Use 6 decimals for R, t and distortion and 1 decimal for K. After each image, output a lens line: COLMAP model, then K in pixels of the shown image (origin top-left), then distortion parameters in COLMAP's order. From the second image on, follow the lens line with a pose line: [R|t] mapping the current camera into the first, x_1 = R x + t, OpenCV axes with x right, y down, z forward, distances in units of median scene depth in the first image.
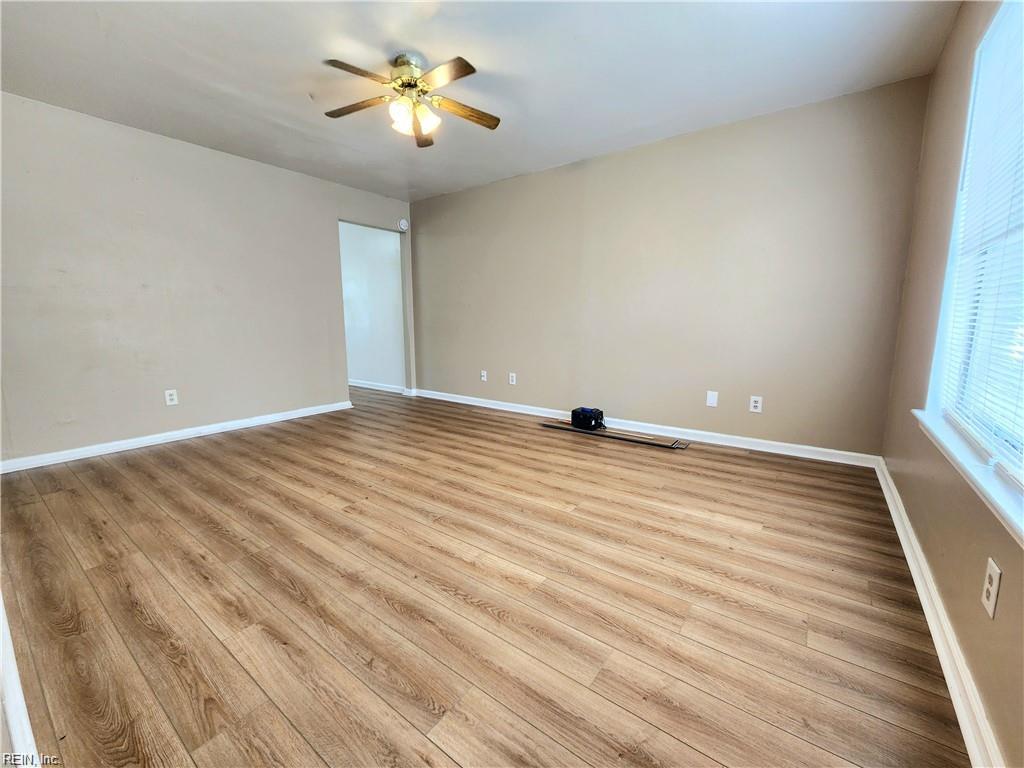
lens RADIAL K [[419.9, 0, 512.0], [0, 419.9, 384.0], [0, 0, 1]] dist [-0.000733, -0.000216]
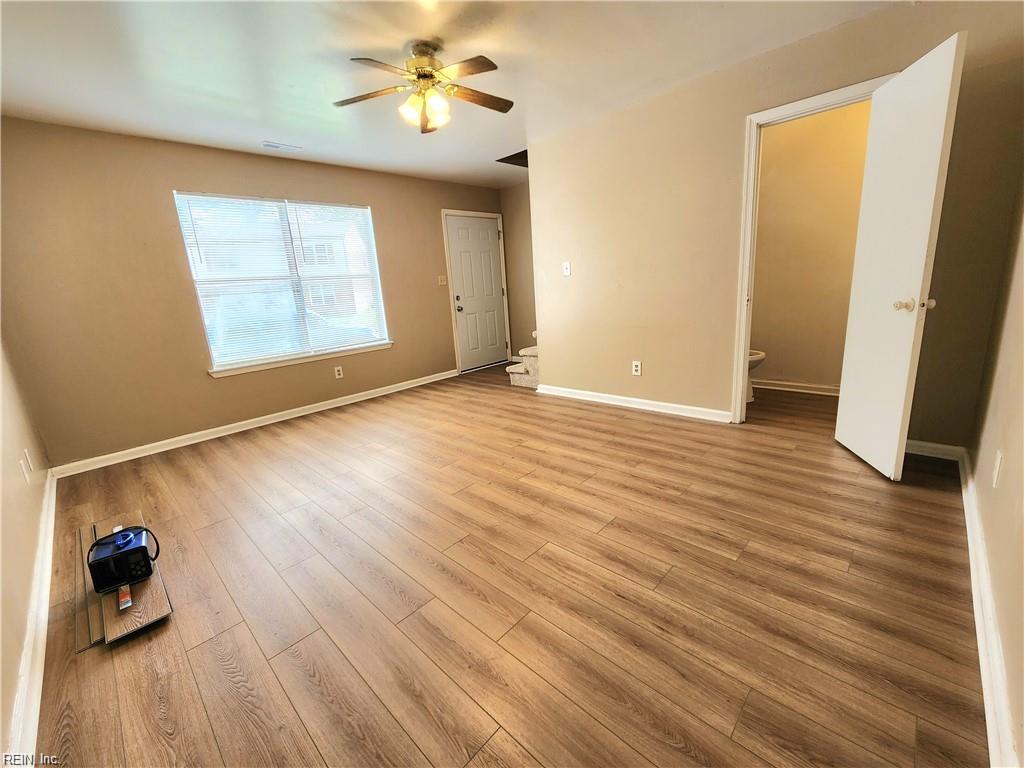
lens RADIAL K [[419.9, 0, 512.0], [0, 419.9, 384.0], [0, 0, 1]] dist [-0.000733, -0.000216]
pose [[-0.989590, 0.039474, 0.138399, -0.540503], [0.089957, 0.920301, 0.380729, -0.393933], [-0.112340, 0.389215, -0.914271, 2.111223]]
